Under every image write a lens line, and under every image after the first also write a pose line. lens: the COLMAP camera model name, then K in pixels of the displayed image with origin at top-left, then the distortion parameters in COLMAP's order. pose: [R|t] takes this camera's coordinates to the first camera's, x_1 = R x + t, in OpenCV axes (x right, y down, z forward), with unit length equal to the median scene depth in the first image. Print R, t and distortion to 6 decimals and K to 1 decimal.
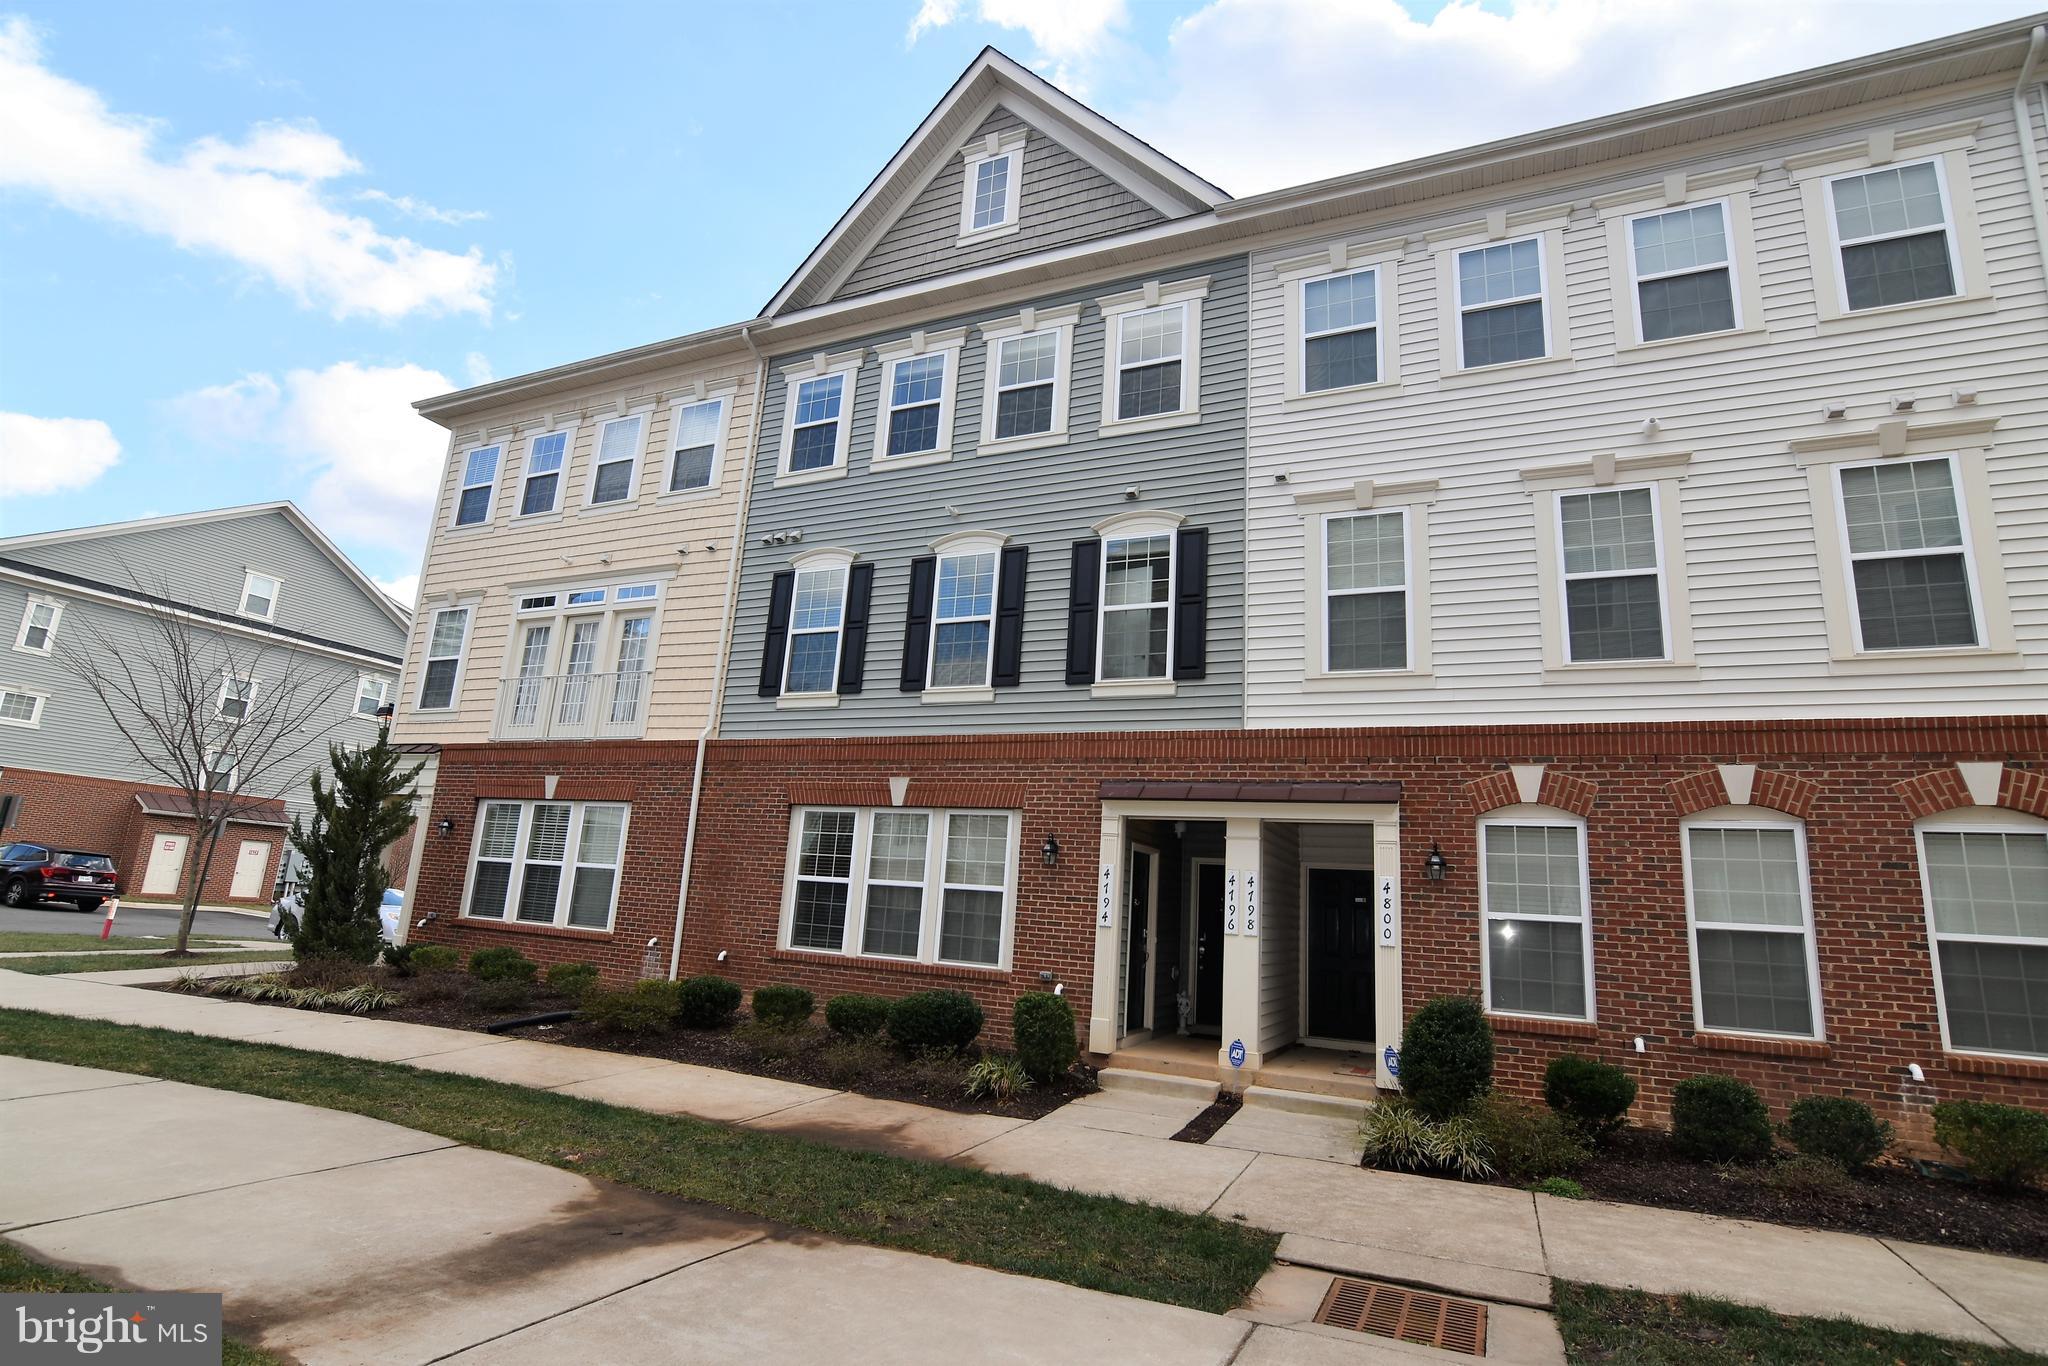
lens RADIAL K [[1000.3, 0, 1026.6], [0, 1000.3, 686.5], [0, 0, 1]] dist [-0.033447, 0.011215]
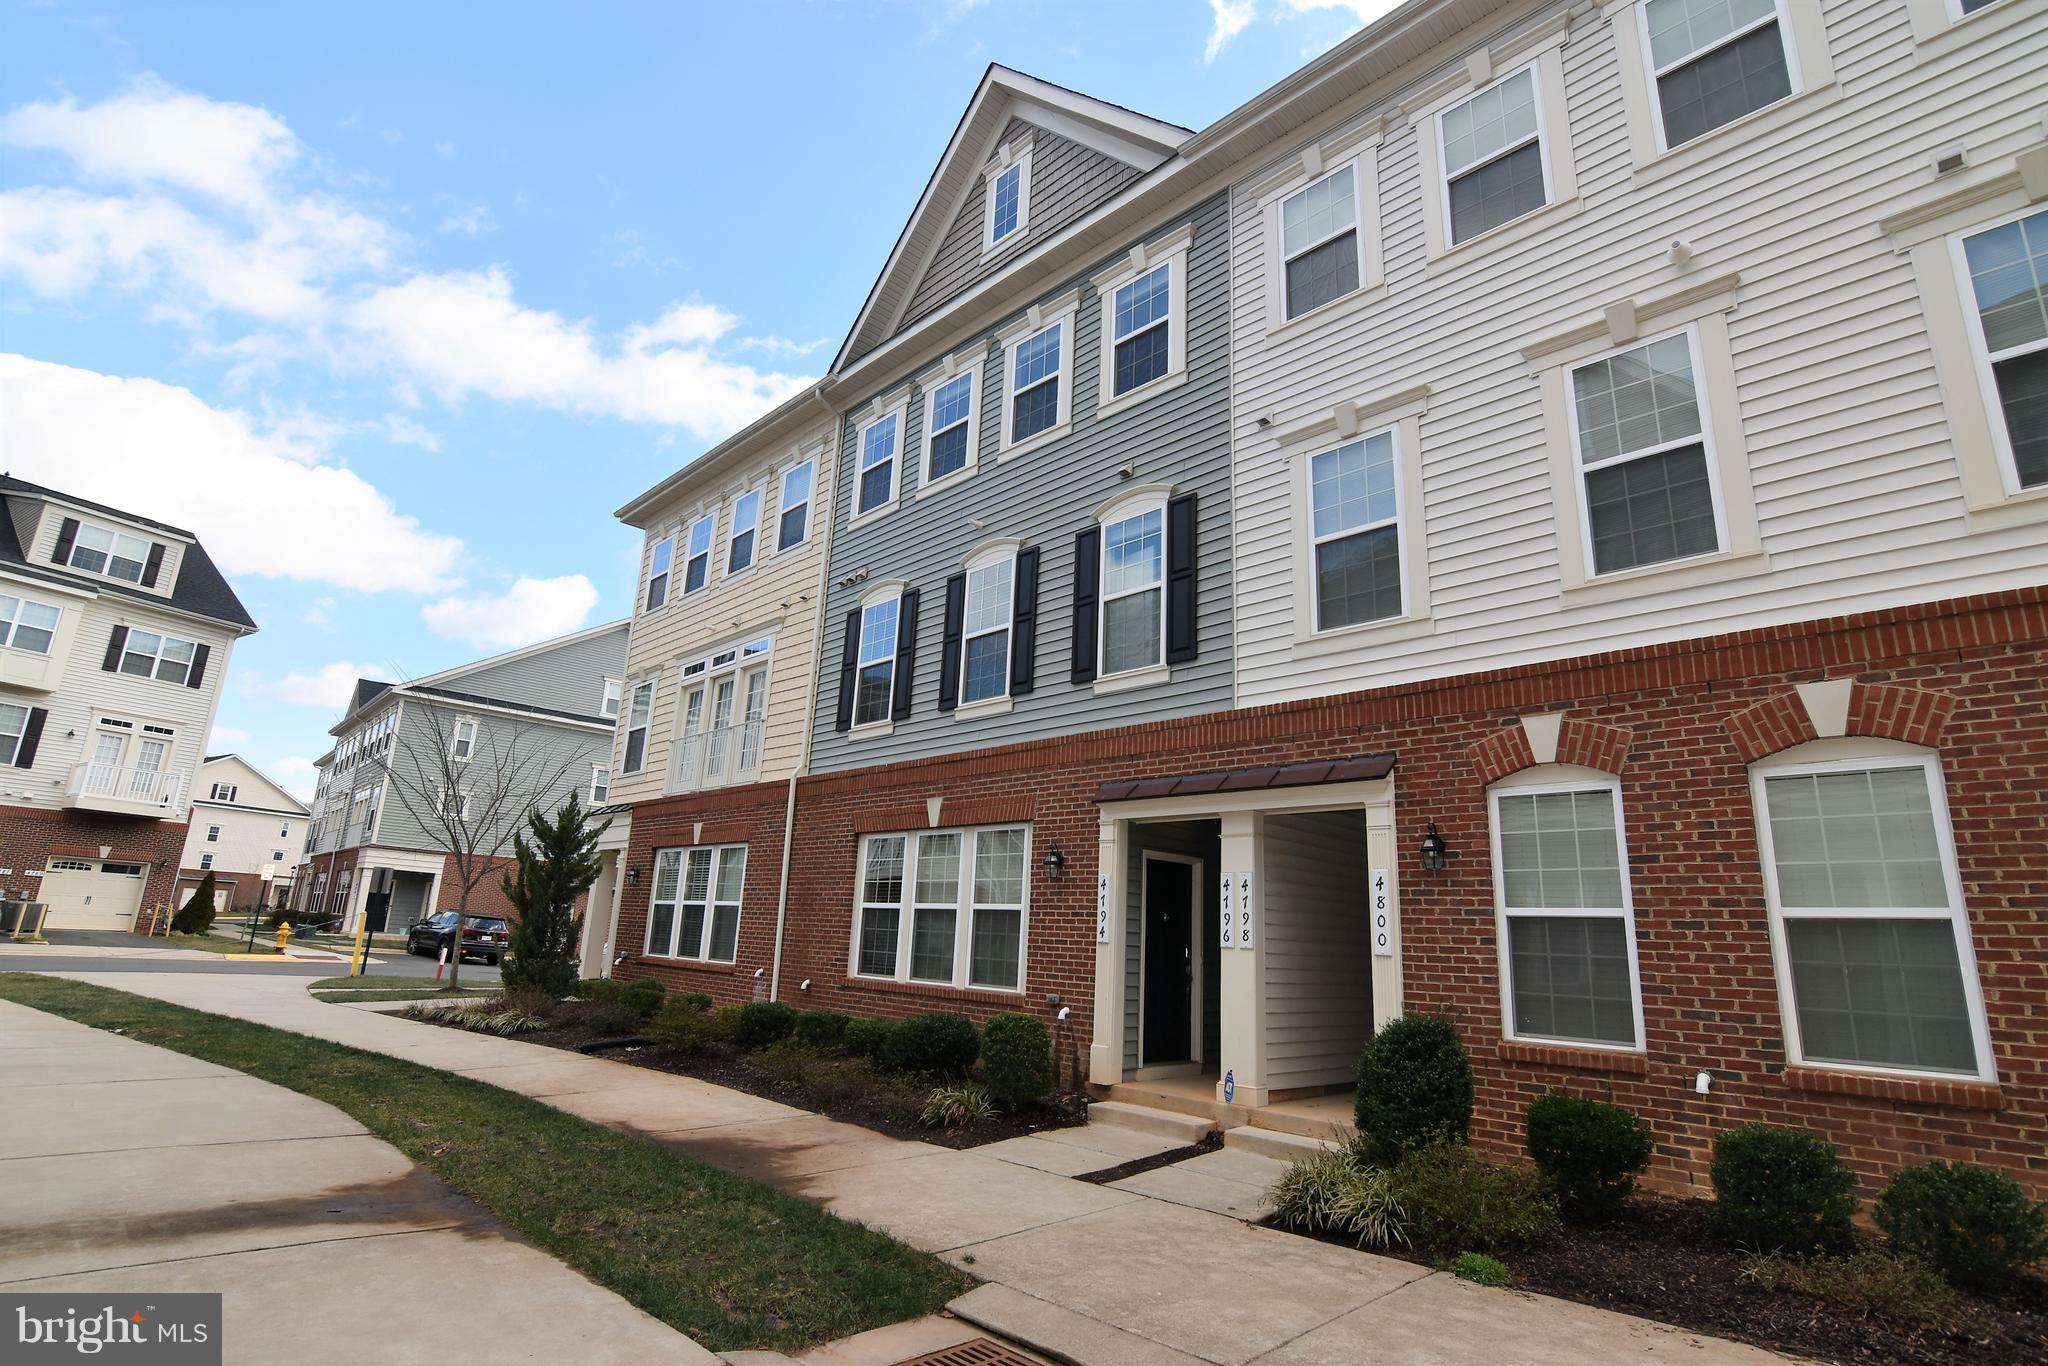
lens RADIAL K [[1000.3, 0, 1029.0], [0, 1000.3, 686.8], [0, 0, 1]] dist [-0.033447, 0.011215]
pose [[0.935704, -0.106883, -0.336206, 0.367593], [0.089536, 0.993746, -0.066729, 0.068603], [0.341236, 0.032336, 0.939421, 0.128555]]
